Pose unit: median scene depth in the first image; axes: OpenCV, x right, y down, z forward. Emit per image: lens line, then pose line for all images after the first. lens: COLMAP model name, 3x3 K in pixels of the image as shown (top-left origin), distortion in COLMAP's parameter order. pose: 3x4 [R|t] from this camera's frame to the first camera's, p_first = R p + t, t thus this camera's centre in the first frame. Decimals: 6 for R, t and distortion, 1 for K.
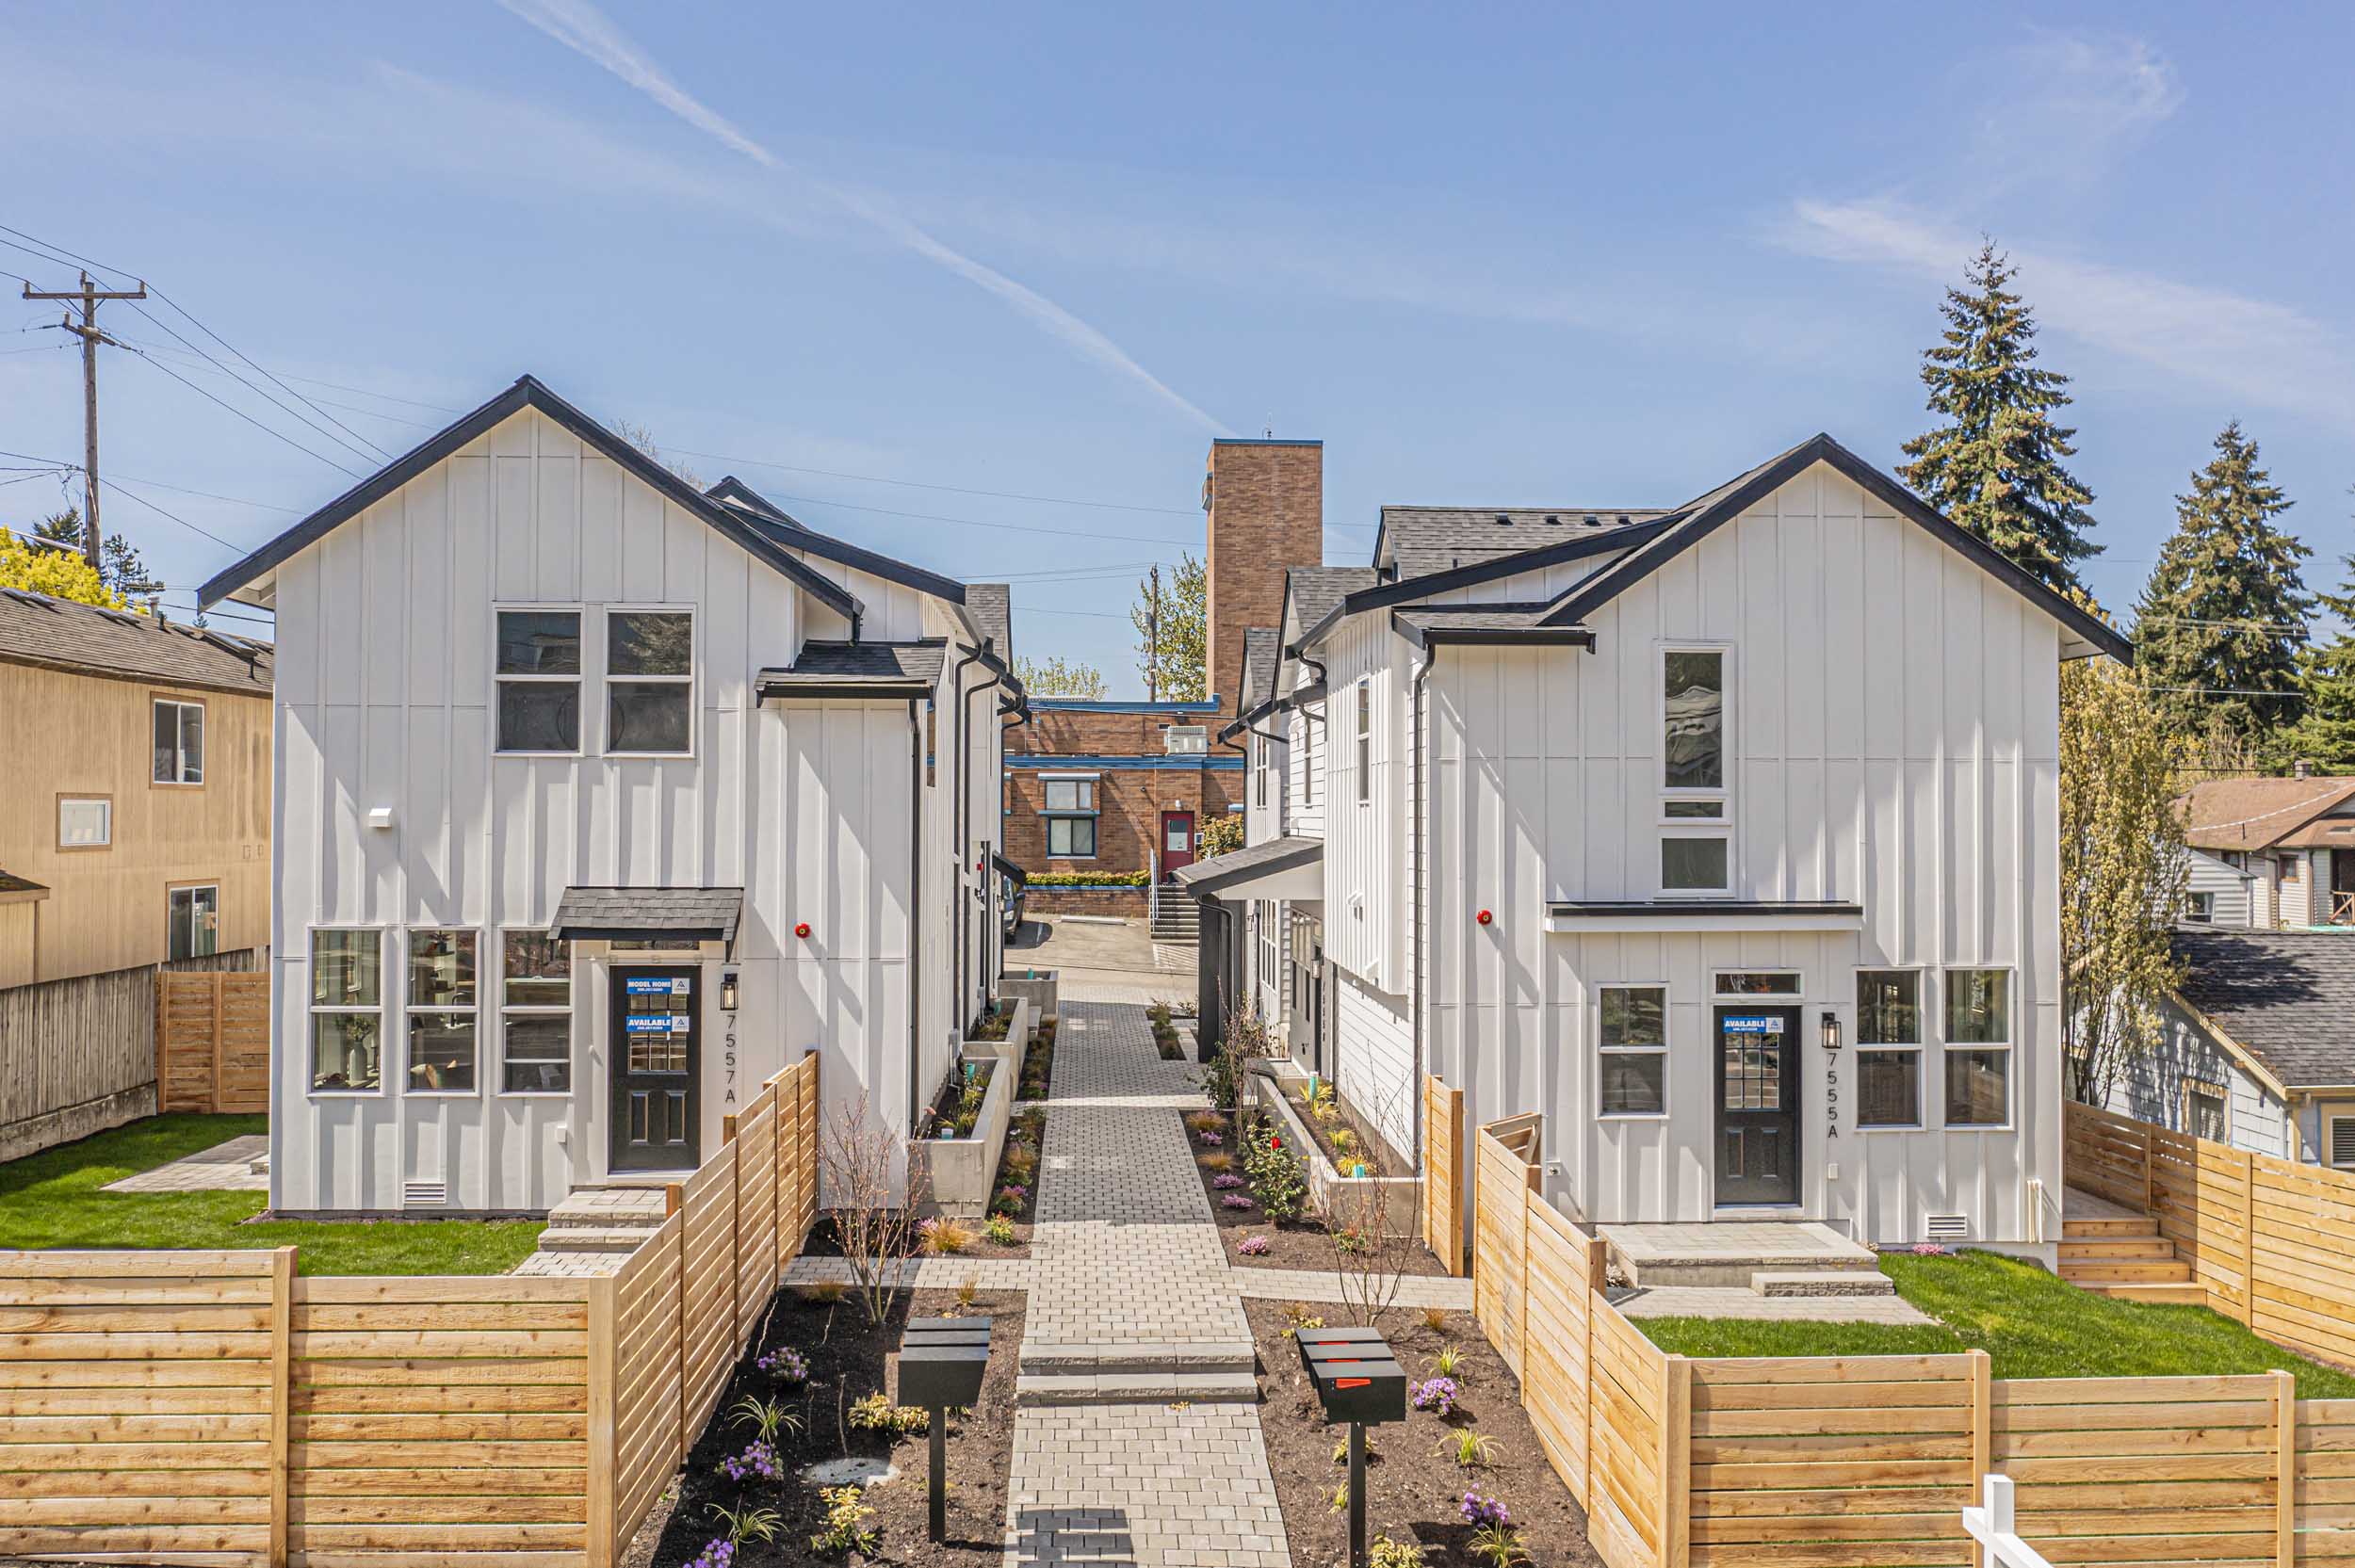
lens RADIAL K [[1870.7, 0, 1168.8], [0, 1870.7, 780.8], [0, 0, 1]] dist [-0.016597, 0.004633]
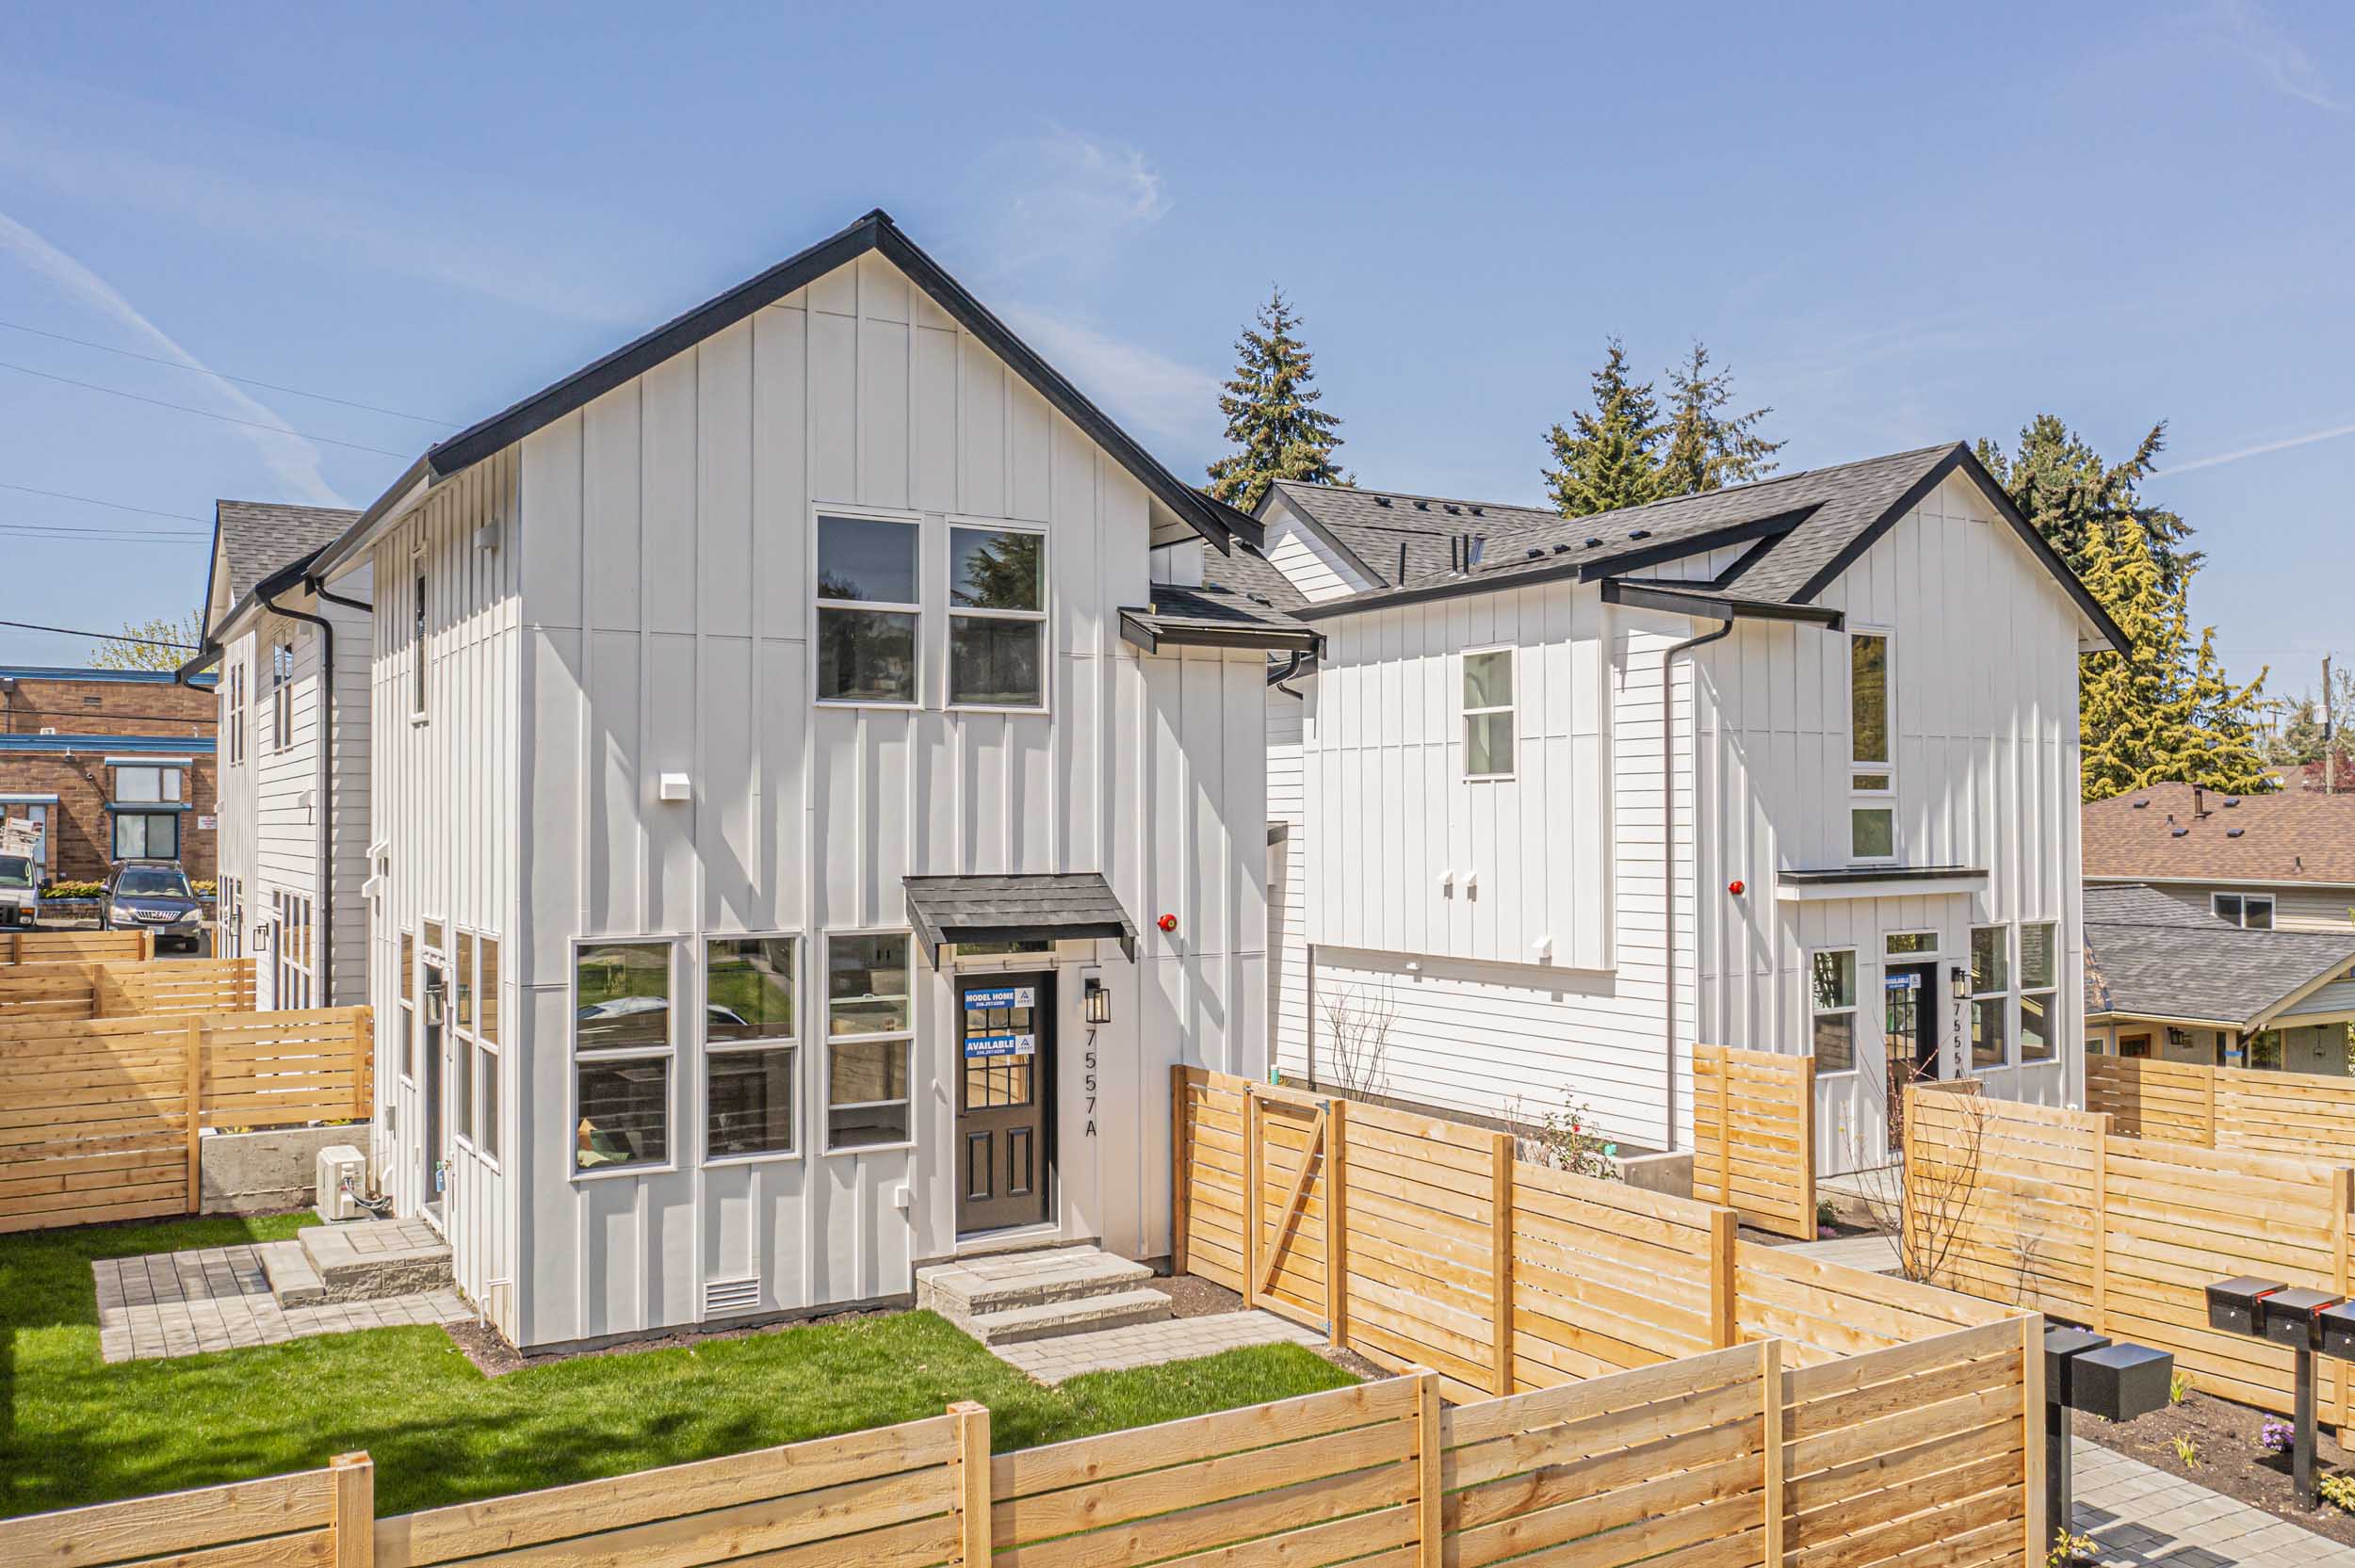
lens RADIAL K [[1865.1, 0, 1167.5], [0, 1865.1, 781.2], [0, 0, 1]] dist [-0.021035, 0.006807]
pose [[0.876516, 0.003480, 0.481361, -0.590901], [-0.002215, 0.999992, -0.003197, 0.019221], [-0.481368, 0.001736, 0.876517, 0.265573]]
